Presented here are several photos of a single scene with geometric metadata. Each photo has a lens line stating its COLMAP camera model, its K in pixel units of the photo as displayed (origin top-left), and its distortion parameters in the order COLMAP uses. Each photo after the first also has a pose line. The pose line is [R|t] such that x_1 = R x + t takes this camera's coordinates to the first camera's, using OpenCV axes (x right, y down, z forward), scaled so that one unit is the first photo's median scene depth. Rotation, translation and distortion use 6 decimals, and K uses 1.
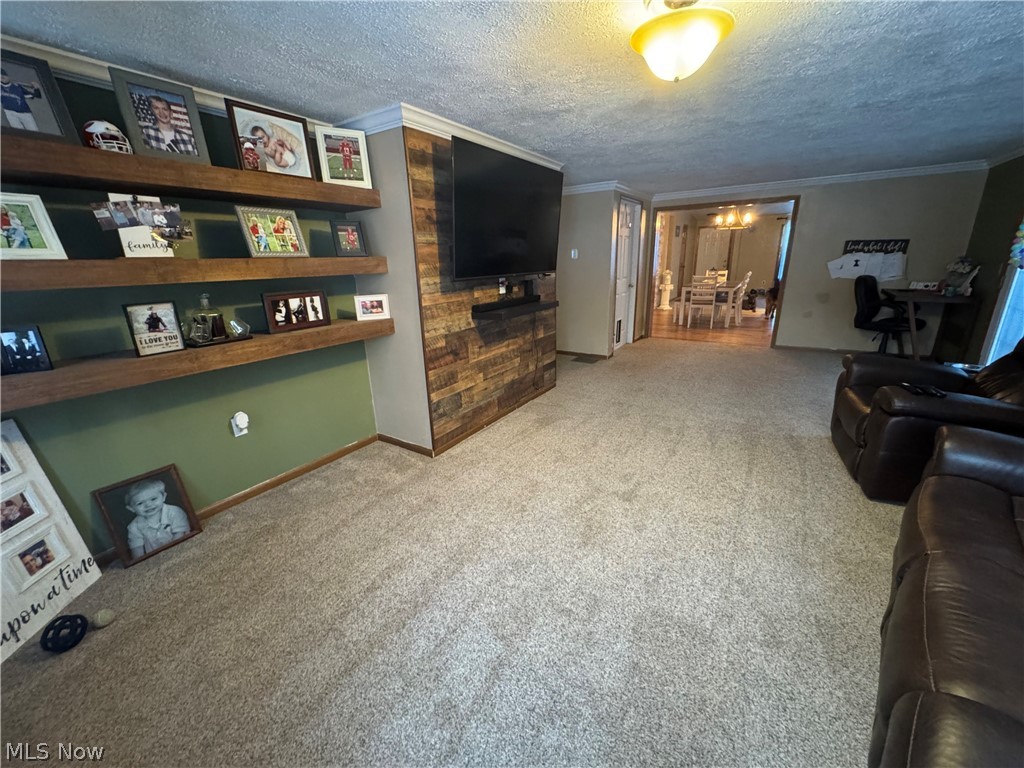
lens RADIAL K [[411.1, 0, 511.8], [0, 411.1, 384.5], [0, 0, 1]] dist [-0.001590, 0.000031]
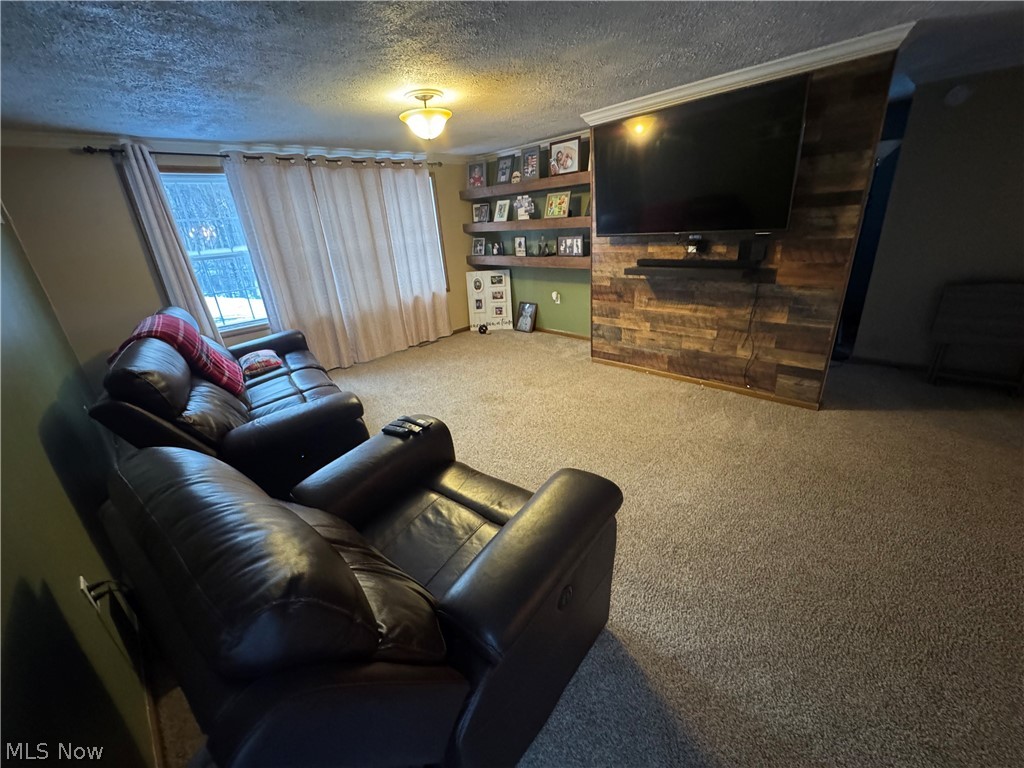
lens RADIAL K [[411.1, 0, 510.3], [0, 411.1, 381.3], [0, 0, 1]] dist [-0.001590, 0.000031]
pose [[-0.218293, 0.398320, -0.890893, 1.201079], [-0.211526, 0.871893, 0.441655, -0.342507], [0.952683, 0.284857, -0.106073, 0.928183]]
